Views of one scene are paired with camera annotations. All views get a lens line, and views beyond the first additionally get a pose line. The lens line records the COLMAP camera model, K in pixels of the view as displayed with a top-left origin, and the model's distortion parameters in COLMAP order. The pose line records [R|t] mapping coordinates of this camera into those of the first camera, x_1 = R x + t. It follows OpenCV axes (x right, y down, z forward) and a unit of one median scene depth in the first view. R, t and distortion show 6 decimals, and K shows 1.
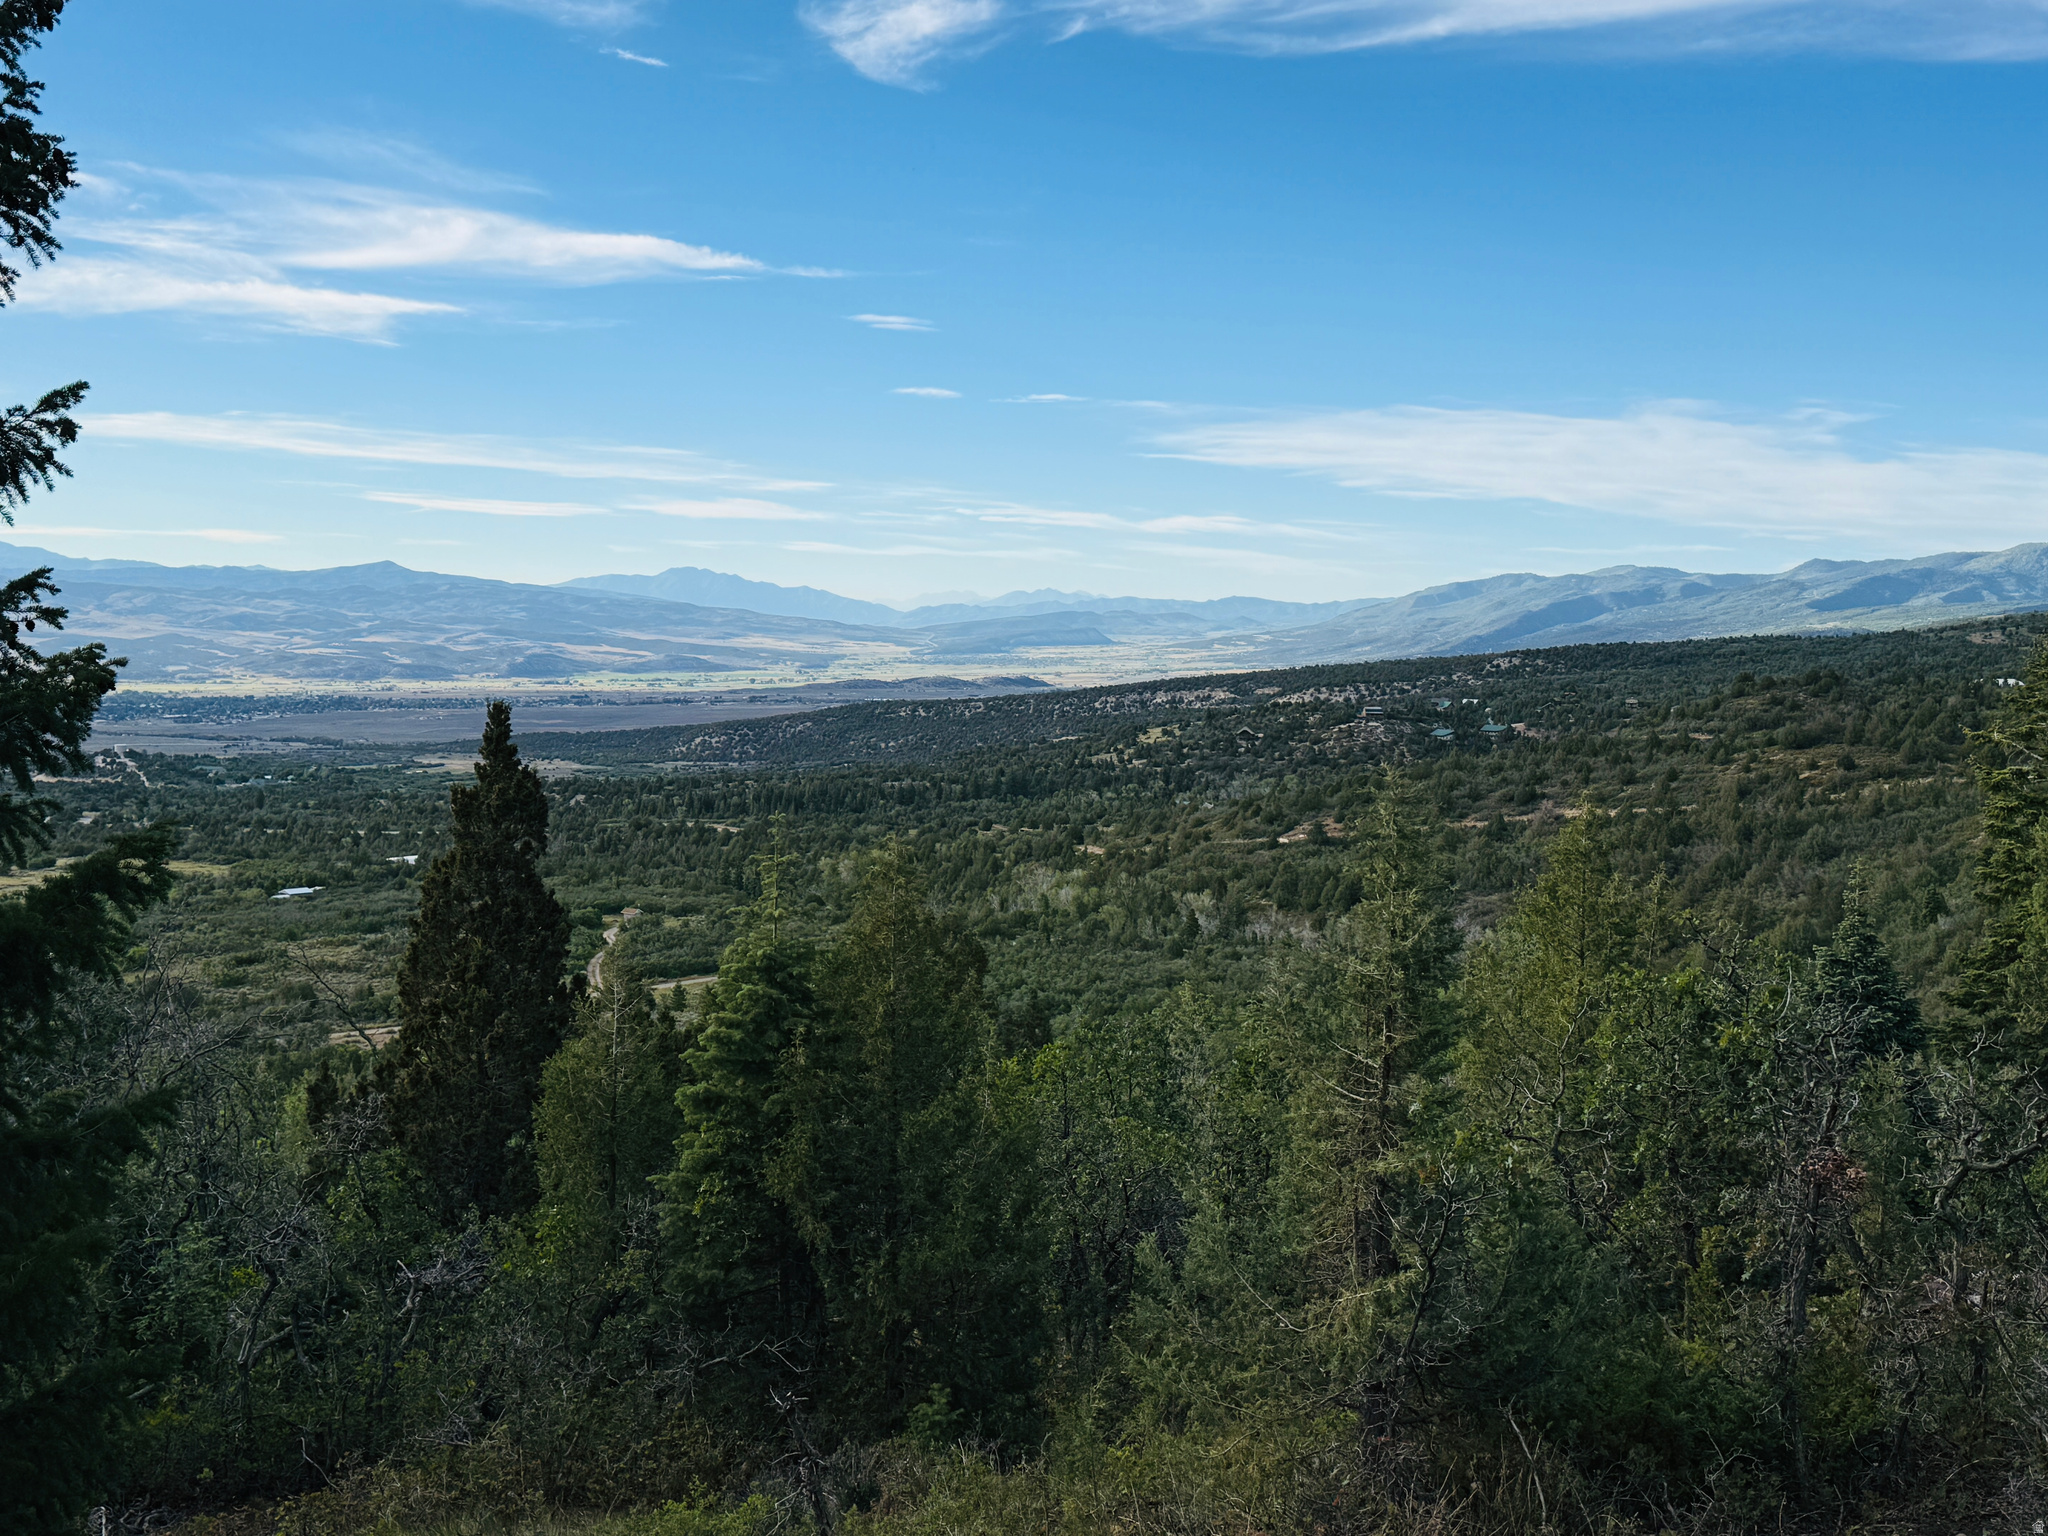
lens RADIAL K [[2130.5, 0, 1065.3], [0, 2130.5, 775.5], [0, 0, 1]] dist [0.067606, 0.000000]
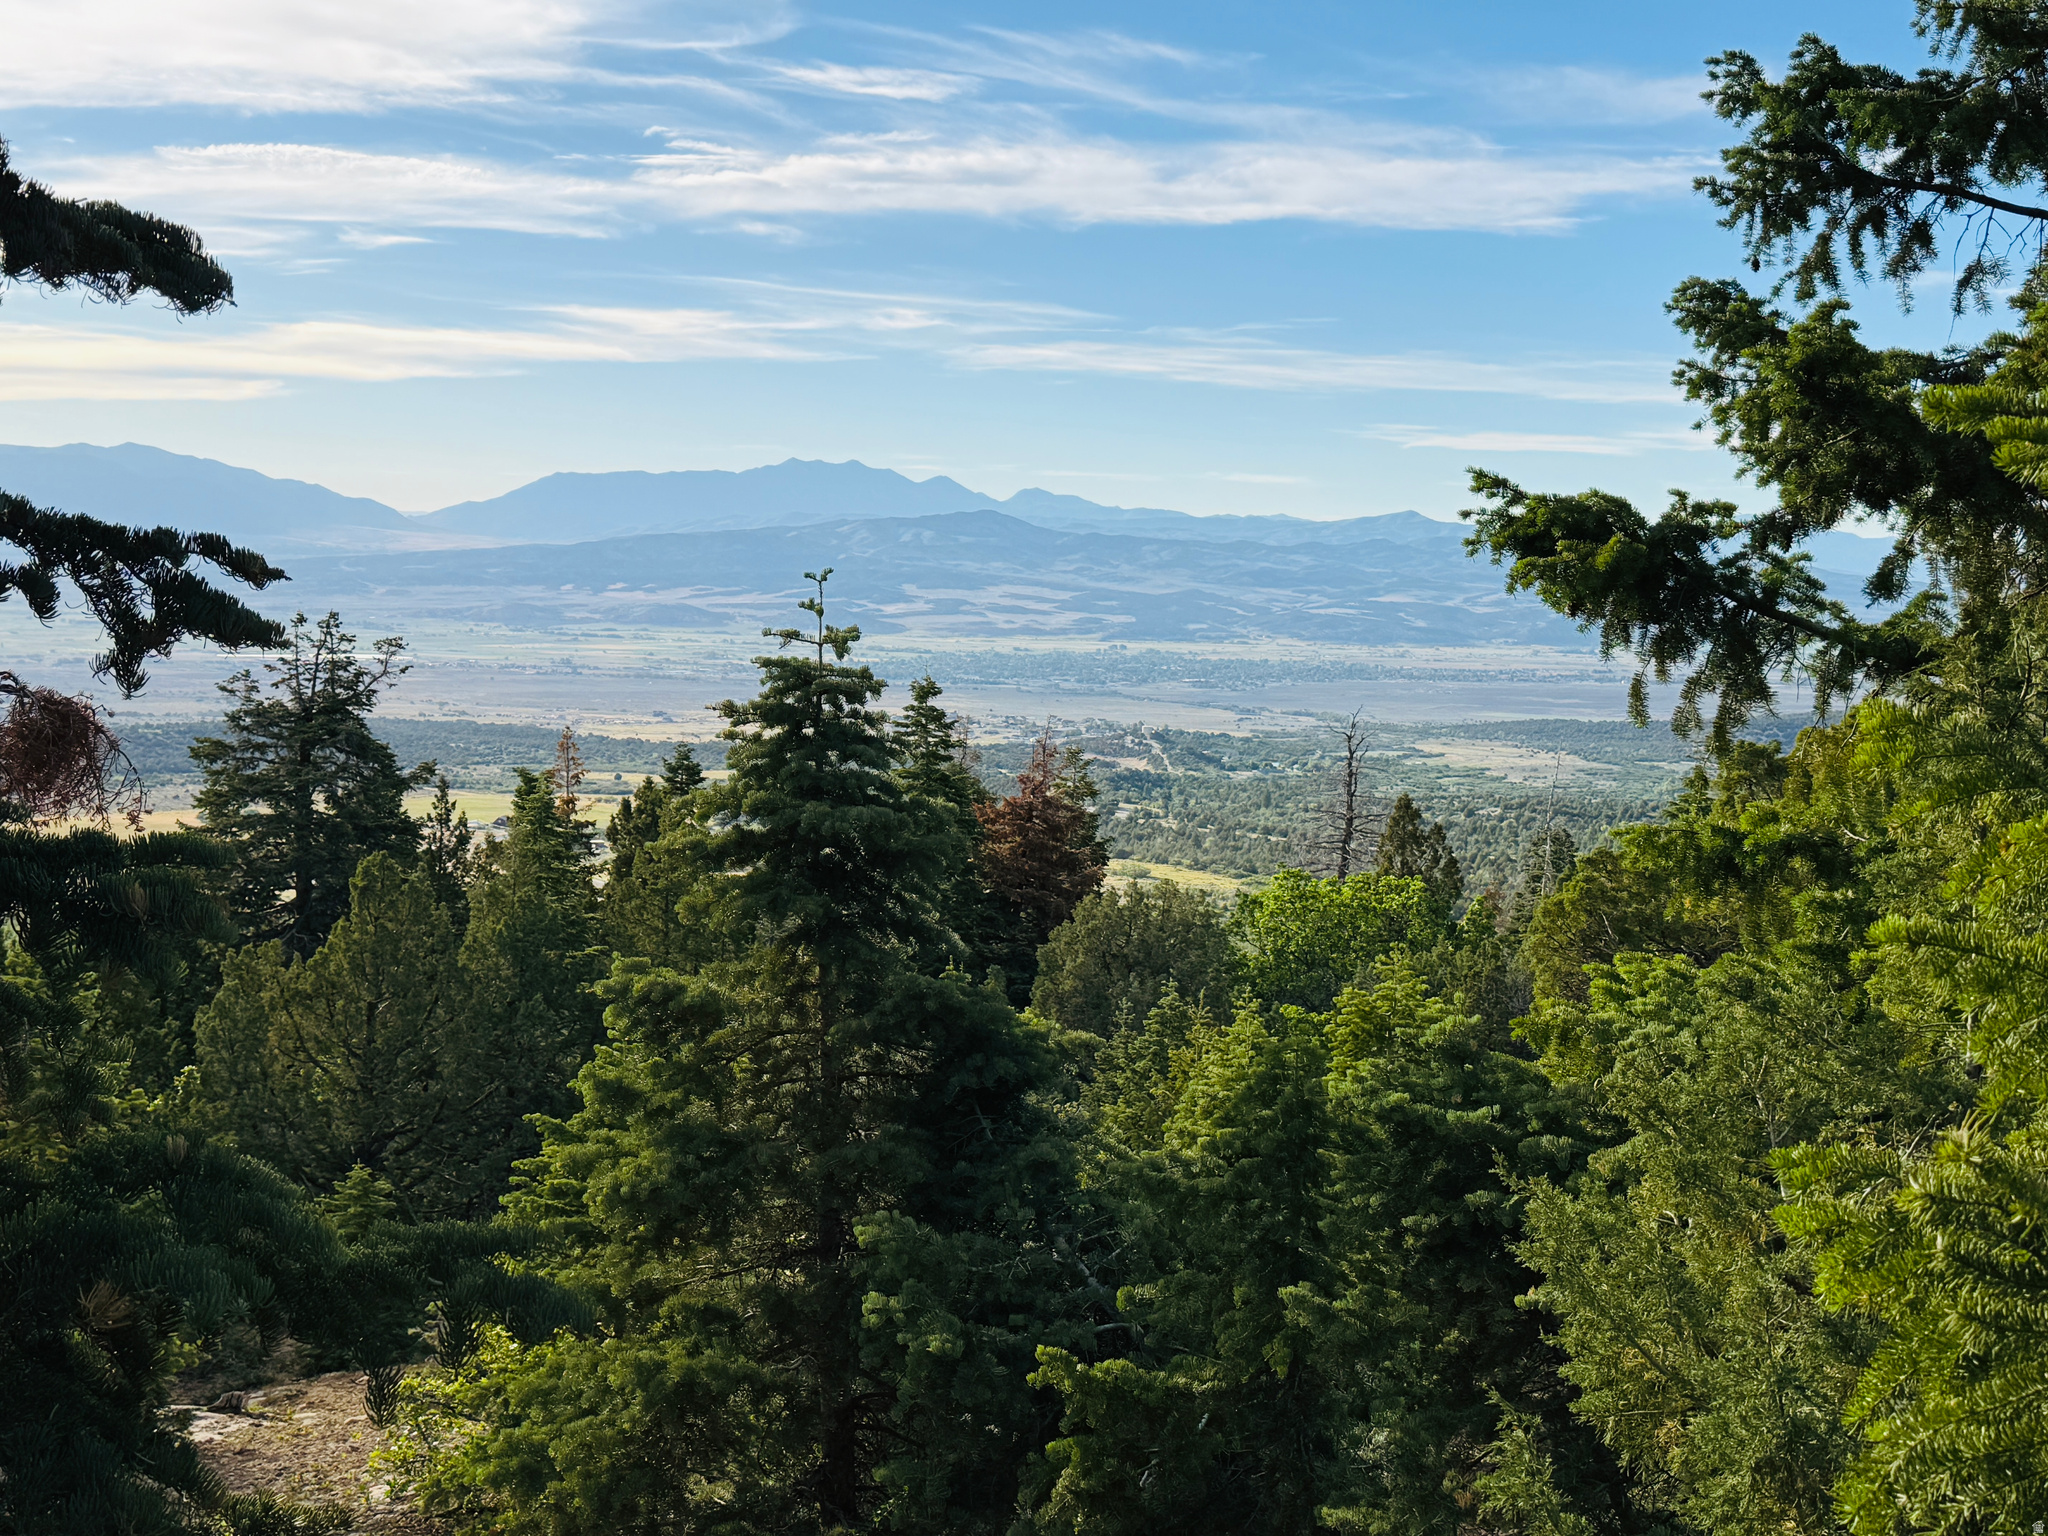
lens RADIAL K [[2479.0, 0, 1025.4], [0, 2479.0, 771.9], [0, 0, 1]] dist [-0.003591, 0.000000]
pose [[0.896221, 0.057058, -0.439923, 0.094073], [-0.051568, 0.998371, 0.024434, -0.042268], [0.440601, 0.000787, 0.897703, -0.252017]]
